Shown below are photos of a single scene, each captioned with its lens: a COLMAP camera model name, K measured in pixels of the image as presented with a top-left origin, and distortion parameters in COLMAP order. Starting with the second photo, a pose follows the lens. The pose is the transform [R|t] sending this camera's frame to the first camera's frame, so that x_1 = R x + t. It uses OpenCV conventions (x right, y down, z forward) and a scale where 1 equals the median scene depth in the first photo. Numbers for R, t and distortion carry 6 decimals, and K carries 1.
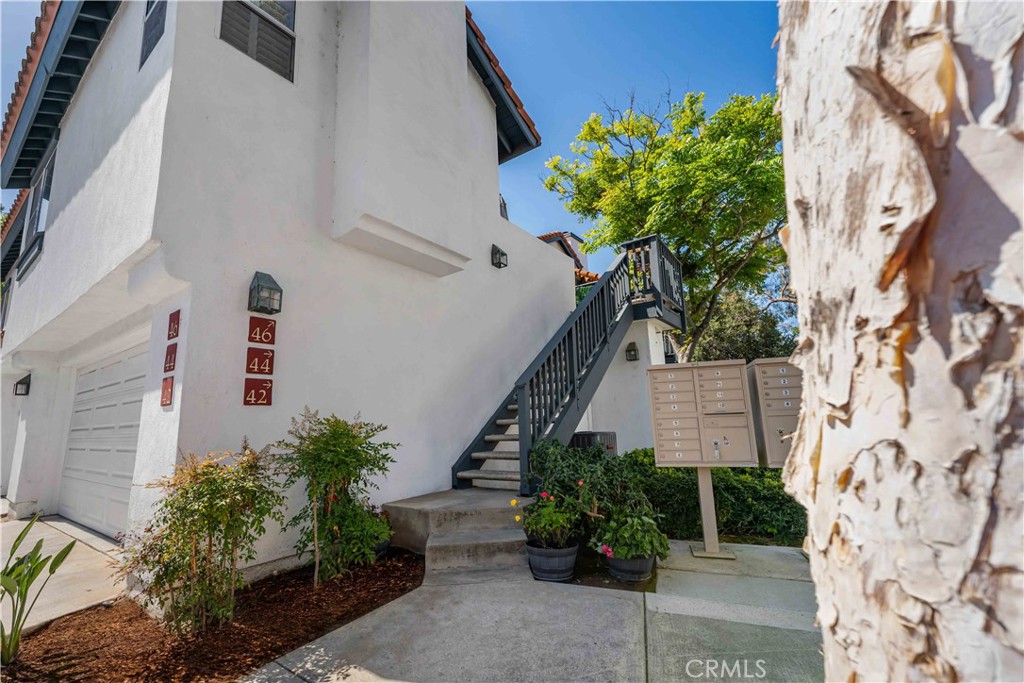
lens RADIAL K [[416.6, 0, 503.0], [0, 416.6, 340.2], [0, 0, 1]] dist [0.001059, 0.000015]
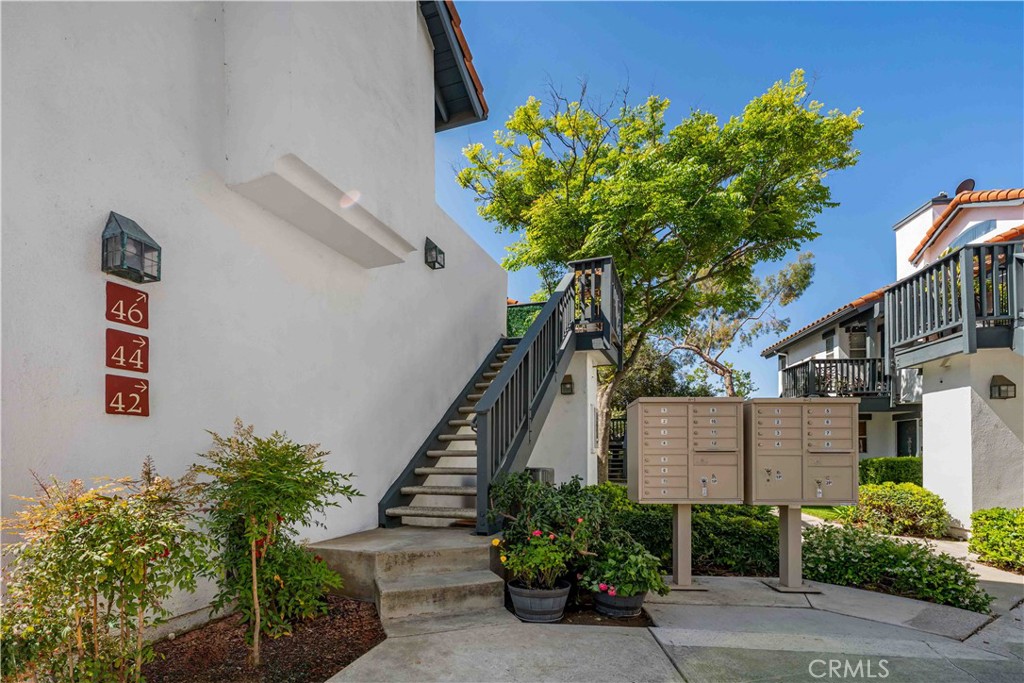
lens RADIAL K [[455.1, 0, 513.3], [0, 455.1, 444.2], [0, 0, 1]] dist [0.000393, -0.000181]
pose [[0.958056, 0.042606, 0.283398, -0.160111], [-0.088398, 0.984602, 0.150814, 0.028115], [-0.272608, -0.169540, 0.947070, 0.084559]]
